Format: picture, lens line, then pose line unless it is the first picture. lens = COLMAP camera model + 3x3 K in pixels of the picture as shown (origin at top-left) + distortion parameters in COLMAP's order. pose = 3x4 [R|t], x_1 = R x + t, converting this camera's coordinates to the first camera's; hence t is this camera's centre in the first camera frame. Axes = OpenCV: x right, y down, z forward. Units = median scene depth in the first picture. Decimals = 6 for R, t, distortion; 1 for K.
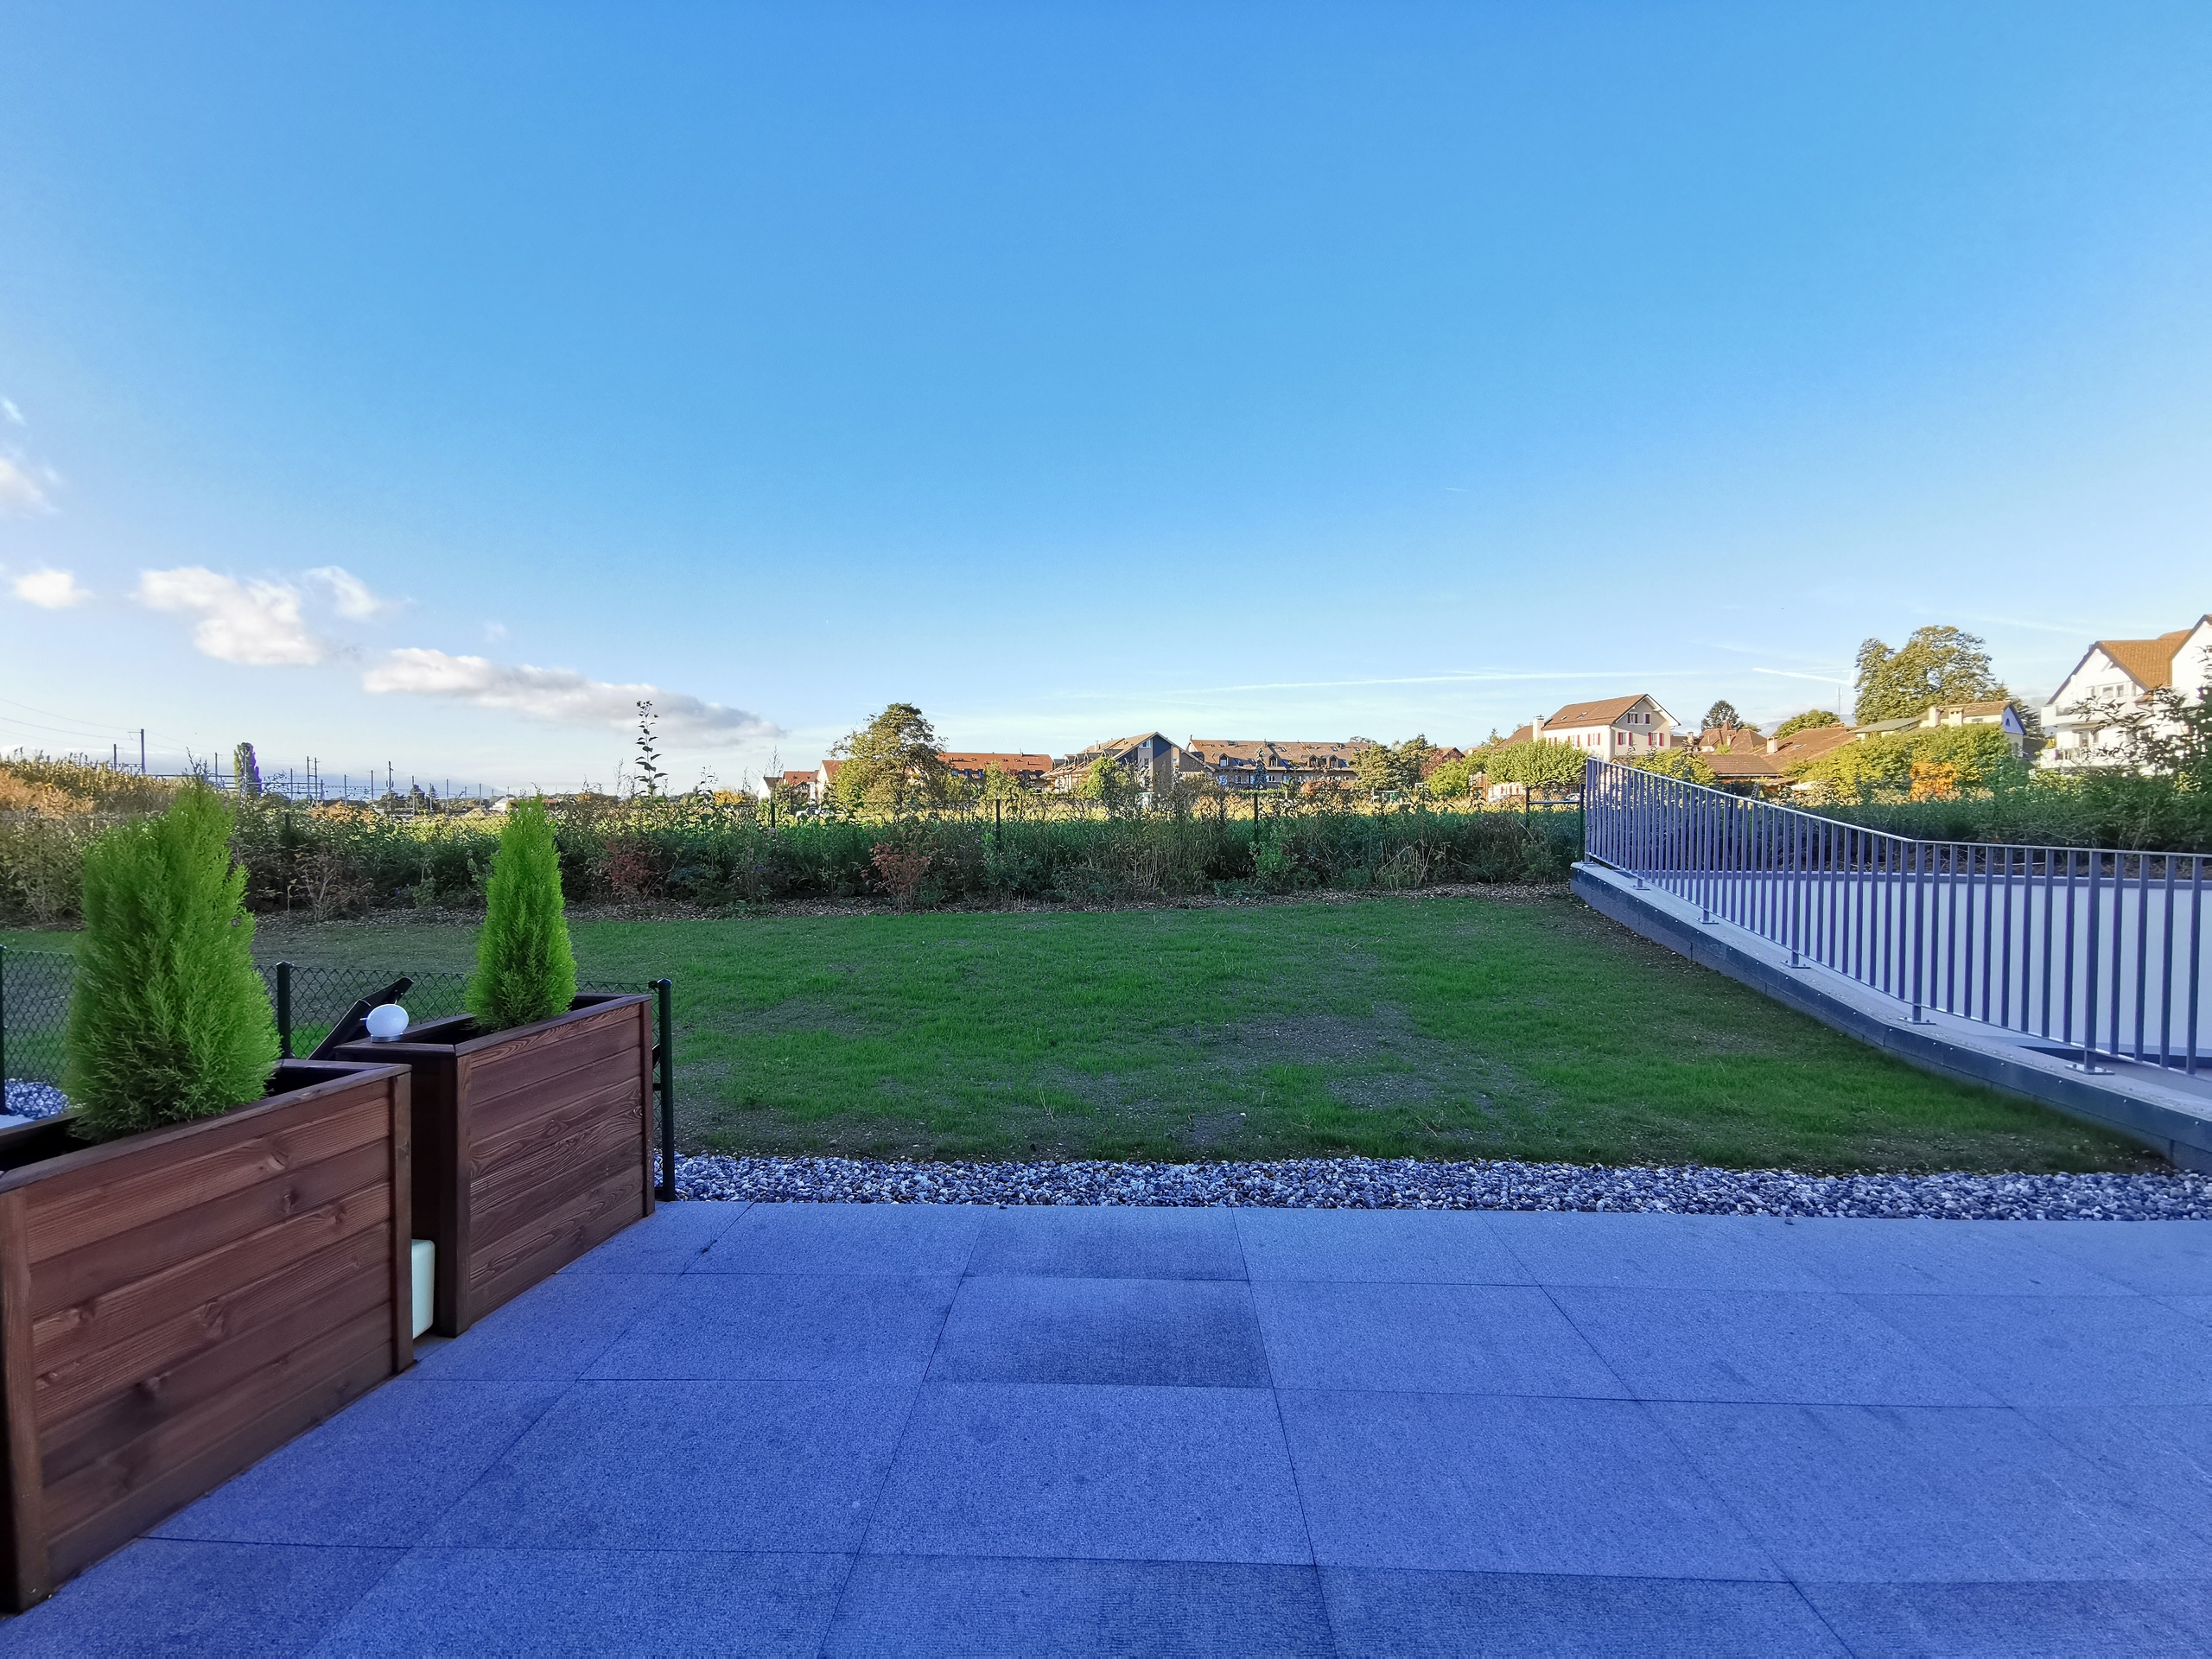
lens RADIAL K [[1045.1, 0, 1106.0], [0, 1045.1, 829.5], [0, 0, 1]] dist [0.042516, -0.024570]
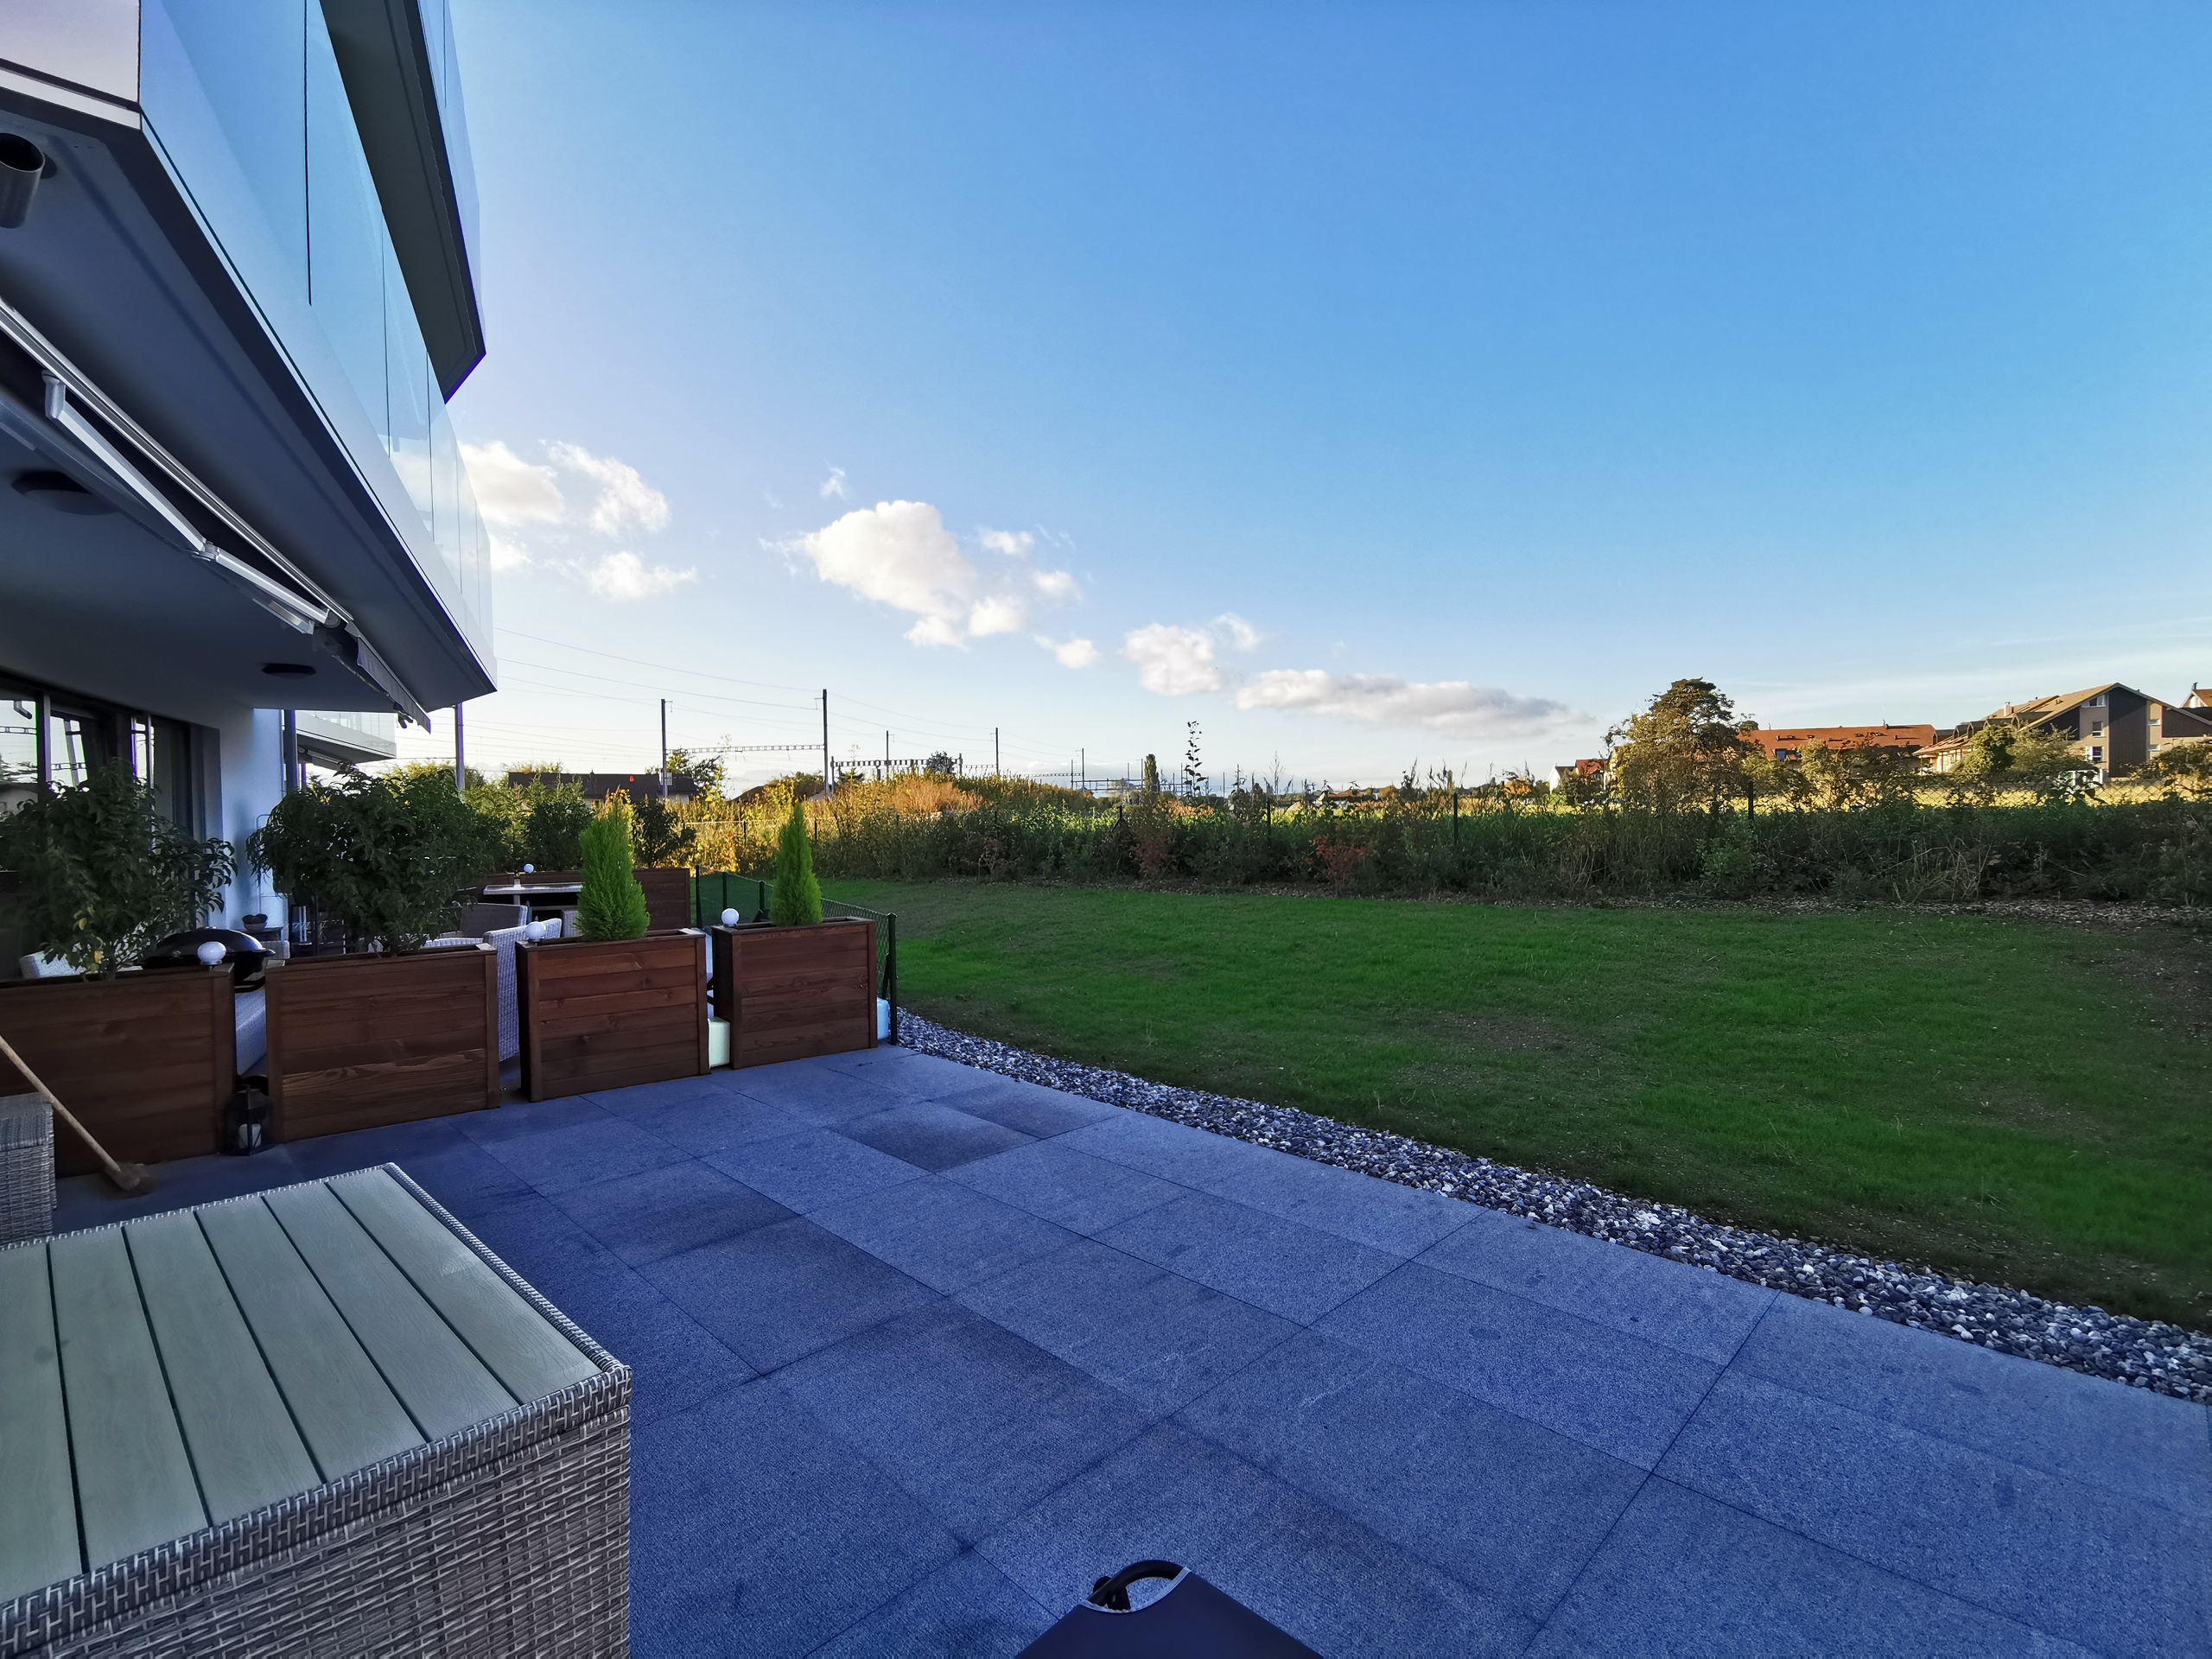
lens RADIAL K [[1078.5, 0, 1106.0], [0, 1078.5, 829.5], [0, 0, 1]] dist [0.002771, 0.000586]
pose [[0.713567, 0.007718, -0.700544, 0.243101], [-0.001479, 0.999954, 0.009511, -0.002259], [0.700585, -0.005750, 0.713546, 0.001180]]
